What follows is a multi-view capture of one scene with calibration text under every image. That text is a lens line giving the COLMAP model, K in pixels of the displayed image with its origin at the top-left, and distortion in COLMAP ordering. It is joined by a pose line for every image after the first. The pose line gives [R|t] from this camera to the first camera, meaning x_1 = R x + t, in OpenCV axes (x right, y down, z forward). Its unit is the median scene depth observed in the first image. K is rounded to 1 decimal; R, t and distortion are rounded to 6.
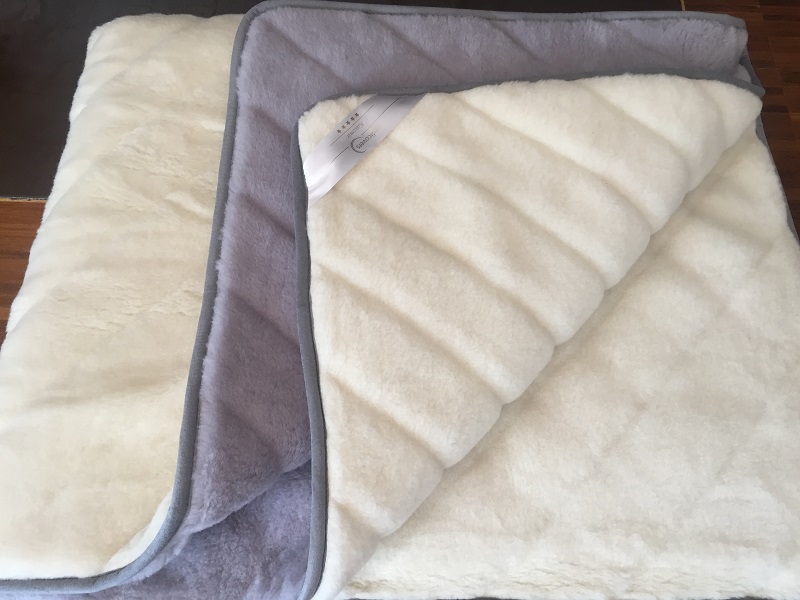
lens RADIAL K [[671.0, 0, 401.9], [0, 671.0, 310.8], [0, 0, 1]] dist [0.043173, -0.115377]
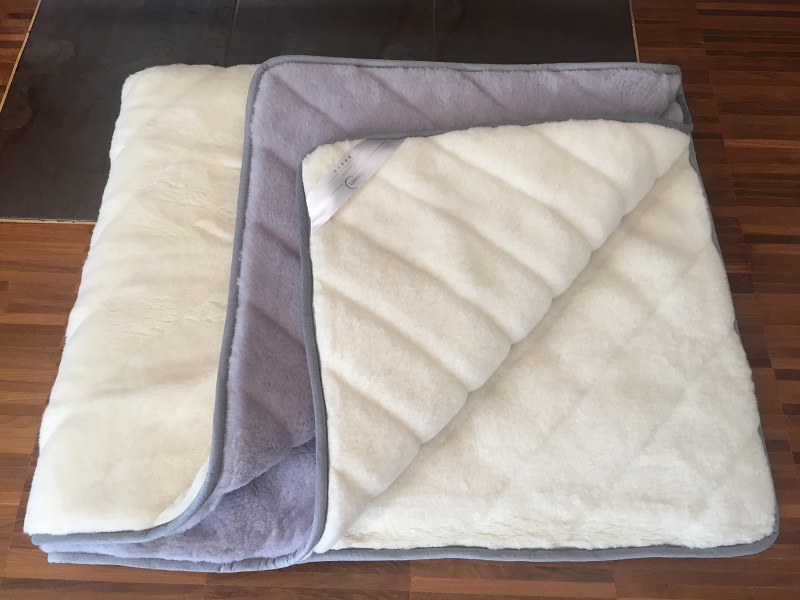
lens RADIAL K [[678.9, 0, 400.0], [0, 678.9, 300.0], [0, 0, 1]] dist [-0.002752, -0.009106]
pose [[0.999933, -0.009699, -0.006392, 0.031694], [0.009695, 0.999953, -0.000723, -0.030224], [0.006398, 0.000661, 0.999979, -0.249622]]
